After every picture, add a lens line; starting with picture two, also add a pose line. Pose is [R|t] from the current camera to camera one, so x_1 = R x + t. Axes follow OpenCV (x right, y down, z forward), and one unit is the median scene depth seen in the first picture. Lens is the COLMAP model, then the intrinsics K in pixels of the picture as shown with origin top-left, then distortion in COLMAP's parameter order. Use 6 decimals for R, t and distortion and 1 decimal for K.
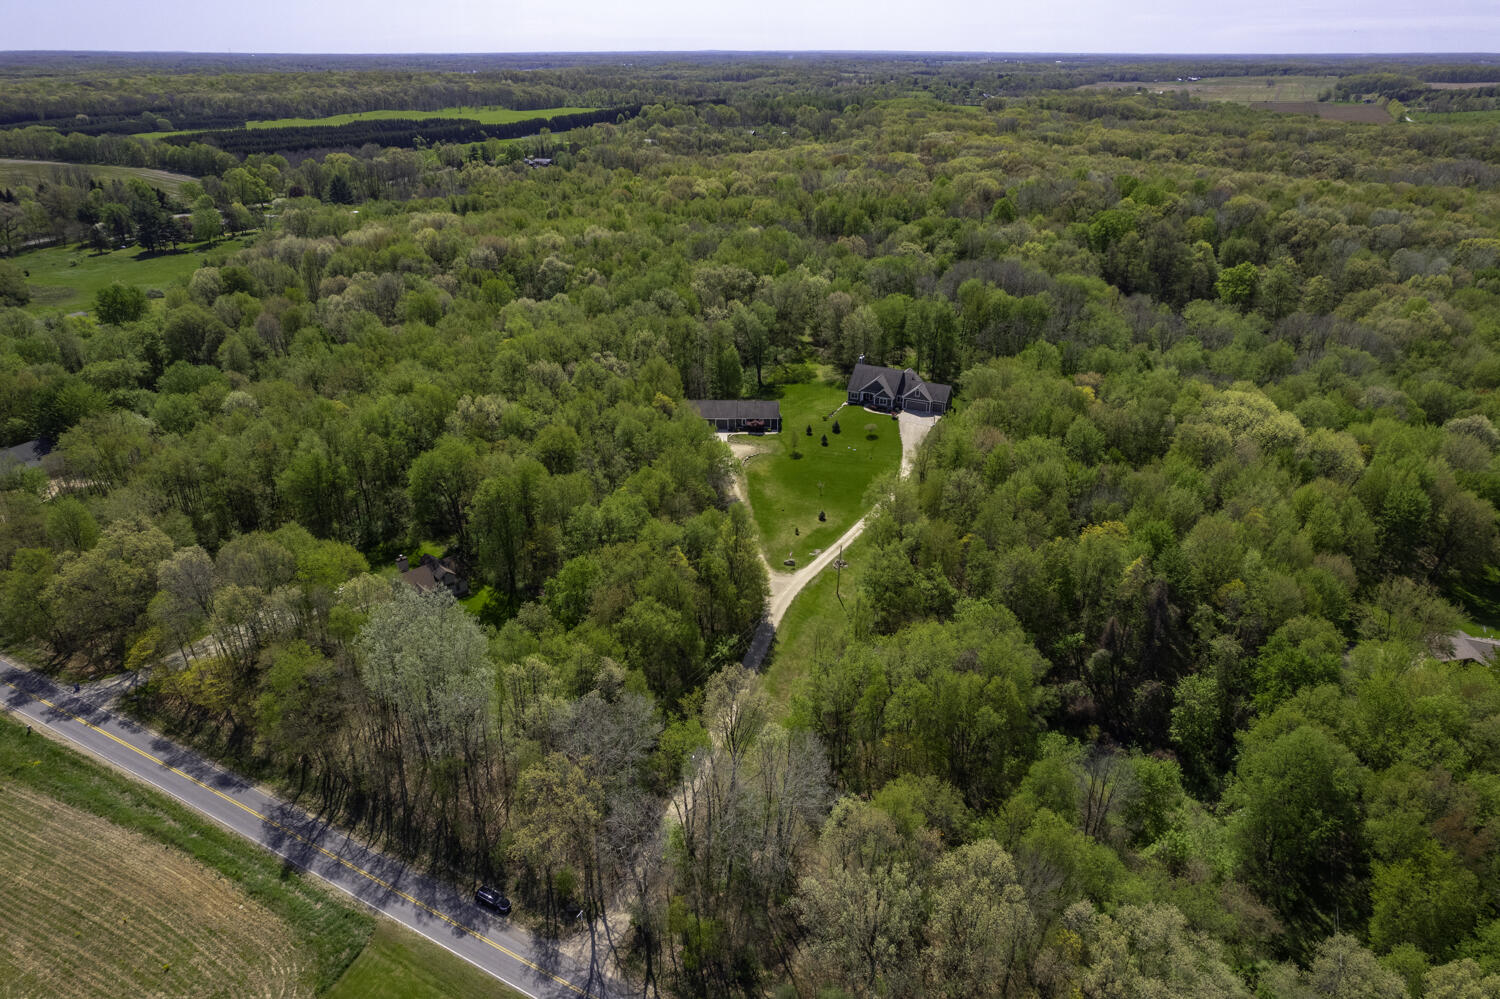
lens RADIAL K [[936.3, 0, 750.0], [0, 936.3, 499.5], [0, 0, 1]] dist [-0.066117, 0.069761]
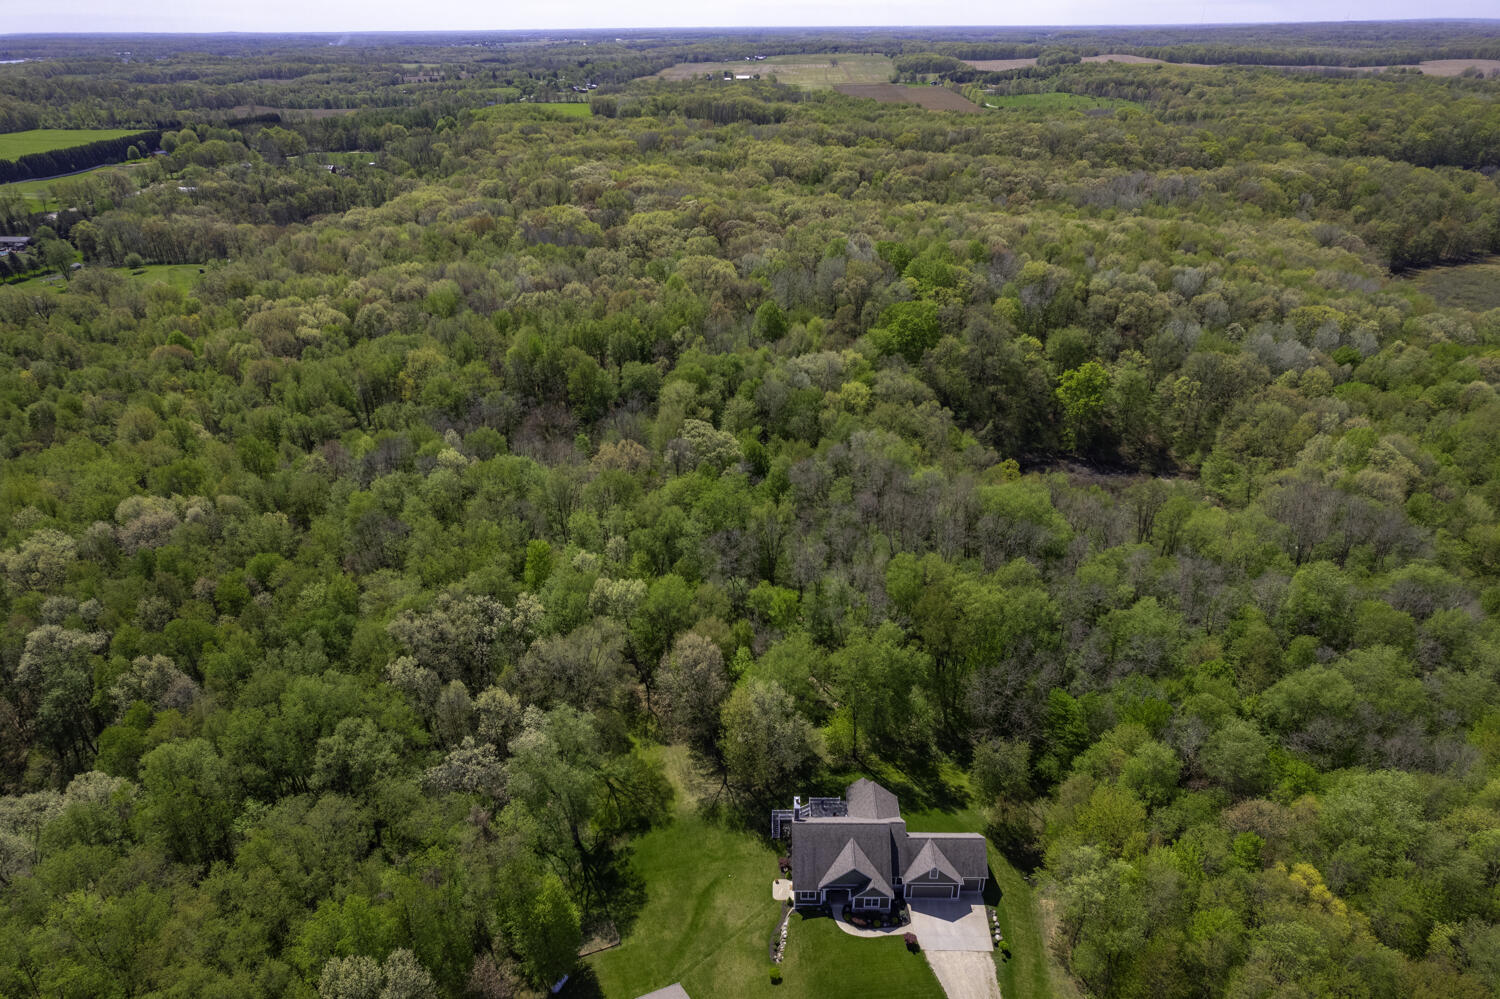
lens RADIAL K [[975.9, 0, 746.0], [0, 975.9, 478.8], [0, 0, 1]] dist [-0.064581, 0.077180]
pose [[0.915511, -0.178188, 0.360679, -0.067002], [0.184369, 0.982701, 0.017506, -0.353005], [-0.357559, 0.050471, 0.932526, 0.529586]]
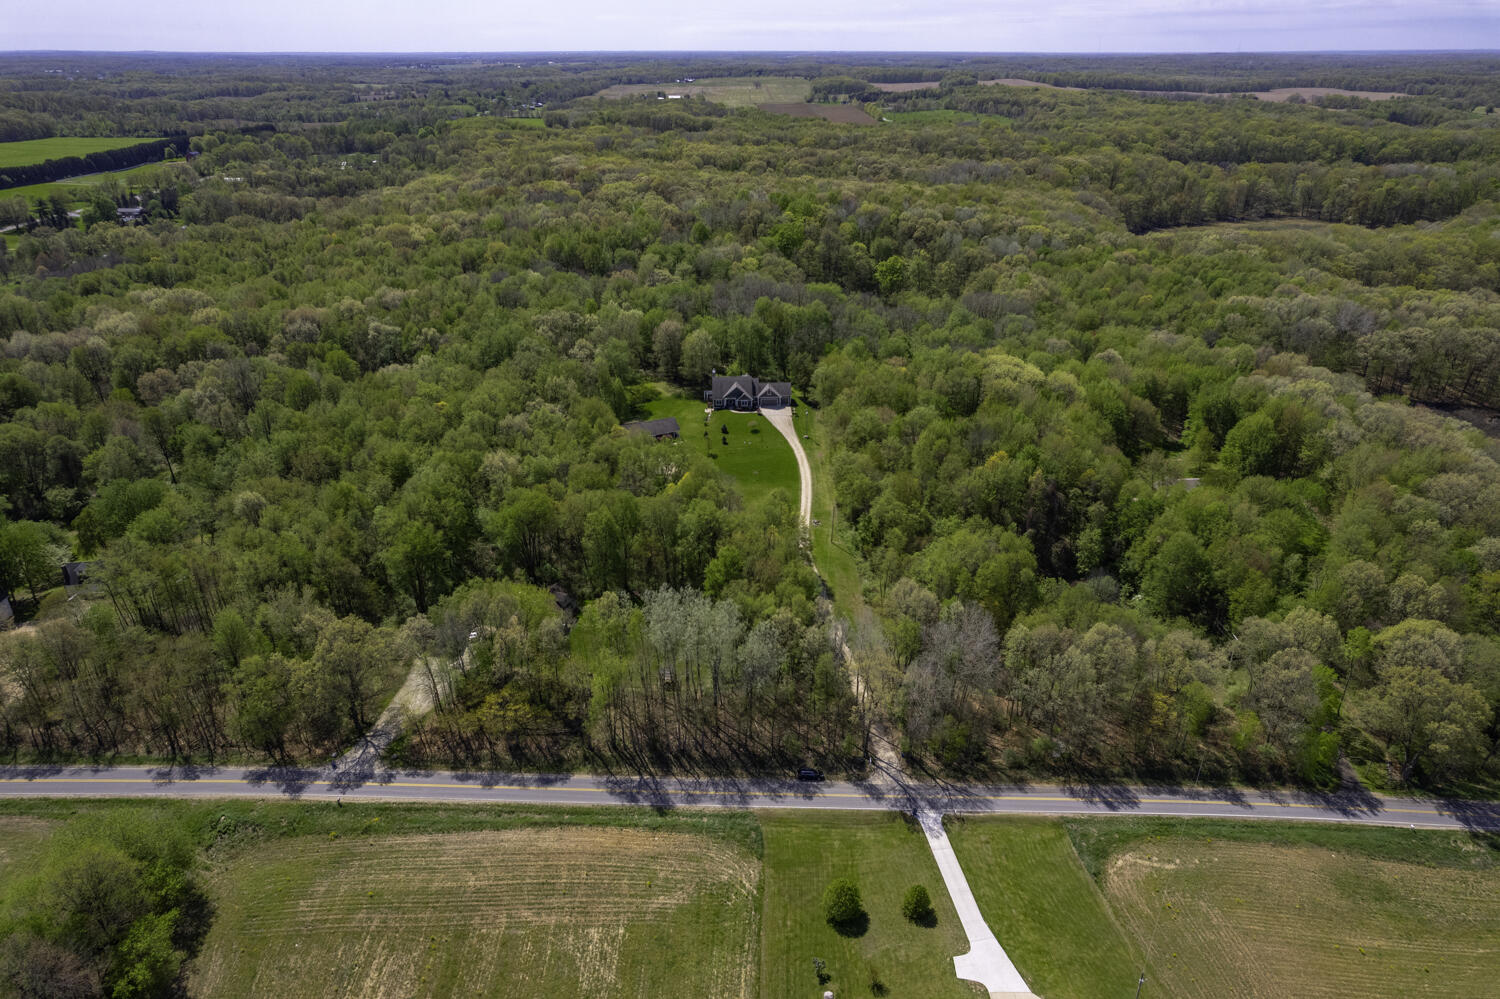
lens RADIAL K [[936.3, 0, 750.0], [0, 936.3, 499.5], [0, 0, 1]] dist [-0.066117, 0.069761]
pose [[0.883893, -0.204714, 0.420507, -0.408566], [0.205452, 0.977673, 0.044105, -0.032322], [-0.420147, 0.047410, 0.906217, -0.137919]]
